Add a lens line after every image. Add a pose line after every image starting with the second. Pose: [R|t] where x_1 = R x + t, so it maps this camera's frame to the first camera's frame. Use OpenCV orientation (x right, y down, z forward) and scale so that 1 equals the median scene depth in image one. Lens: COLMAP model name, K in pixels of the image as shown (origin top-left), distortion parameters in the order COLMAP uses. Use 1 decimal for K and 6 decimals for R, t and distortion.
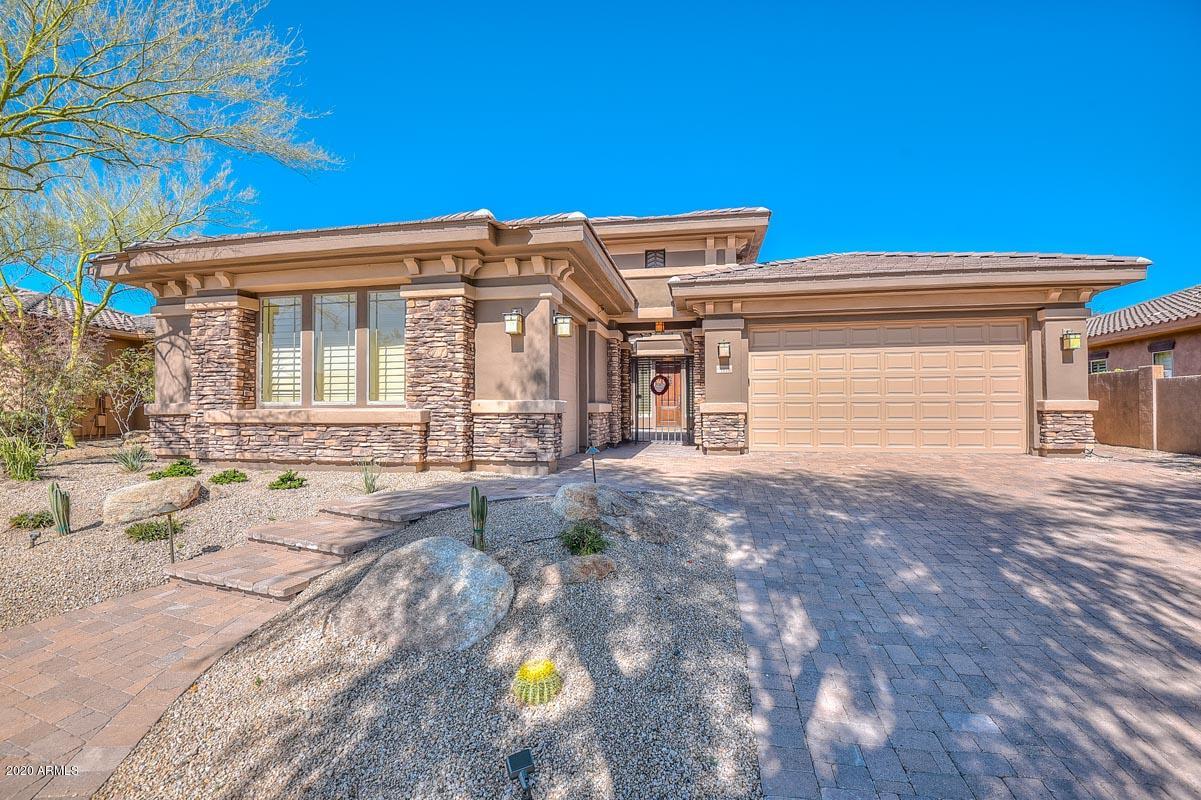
lens RADIAL K [[562.8, 0, 599.0], [0, 562.8, 397.4], [0, 0, 1]] dist [-0.014904, -0.017020]
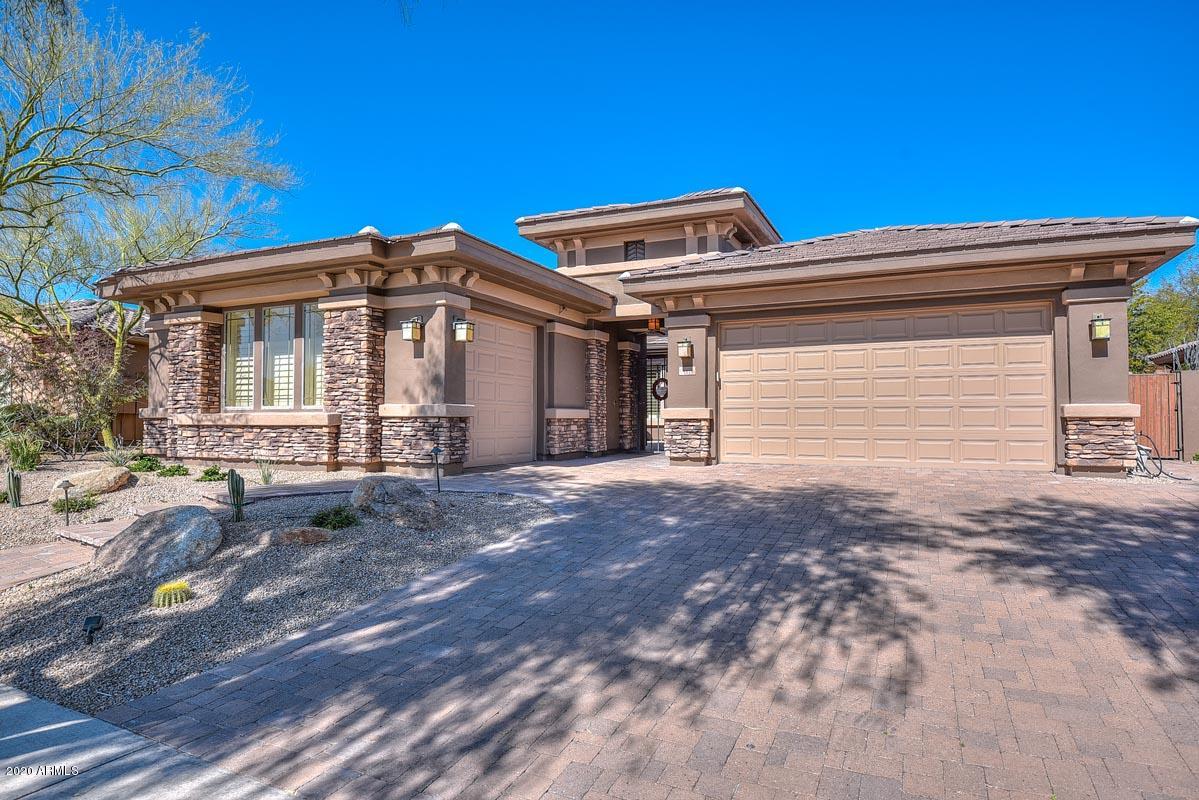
lens RADIAL K [[694.9, 0, 599.5], [0, 694.9, 400.0], [0, 0, 1]] dist [-0.005822, -0.001724]
pose [[0.970184, -0.003198, -0.242347, 0.460851], [0.001108, 0.999961, -0.008762, 0.008130], [0.242365, 0.008233, 0.970150, -0.152868]]
